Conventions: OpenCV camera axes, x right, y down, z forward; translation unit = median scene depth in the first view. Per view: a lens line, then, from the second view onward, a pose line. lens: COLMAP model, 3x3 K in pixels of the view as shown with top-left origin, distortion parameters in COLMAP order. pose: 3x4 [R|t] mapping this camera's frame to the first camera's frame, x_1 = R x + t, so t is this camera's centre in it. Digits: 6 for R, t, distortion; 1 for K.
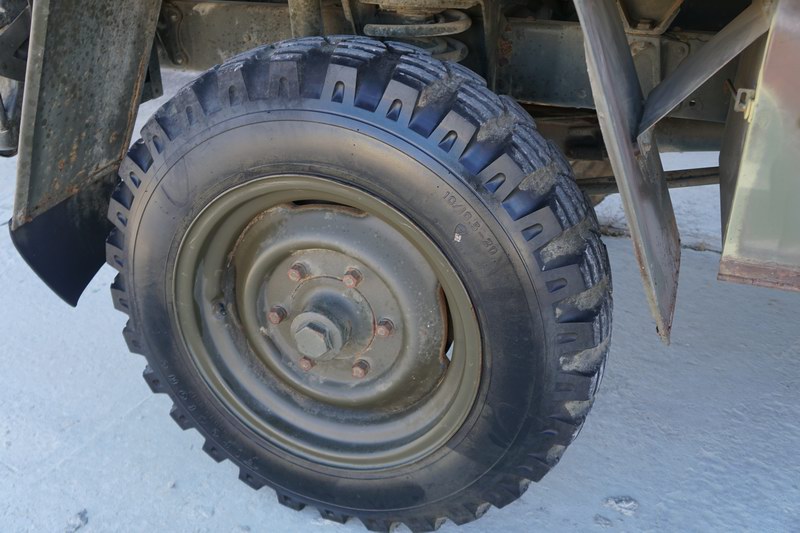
lens RADIAL K [[767.3, 0, 400.4], [0, 767.3, 268.5], [0, 0, 1]] dist [-0.039201, 0.000000]
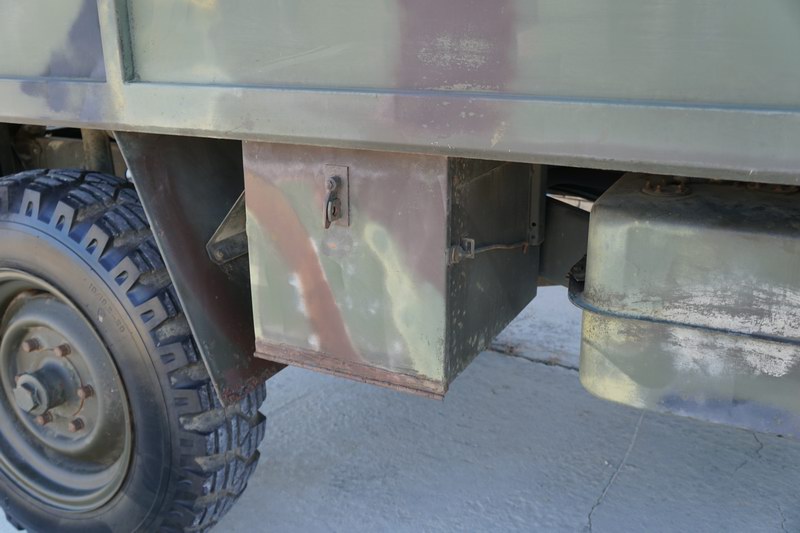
lens RADIAL K [[767.3, 0, 399.7], [0, 767.3, 263.5], [0, 0, 1]] dist [-0.039201, 0.000000]
pose [[0.992598, 0.034684, -0.116385, 0.726842], [-0.053489, 0.985247, -0.162564, 0.052220], [0.109030, 0.167586, 0.979810, -0.246986]]
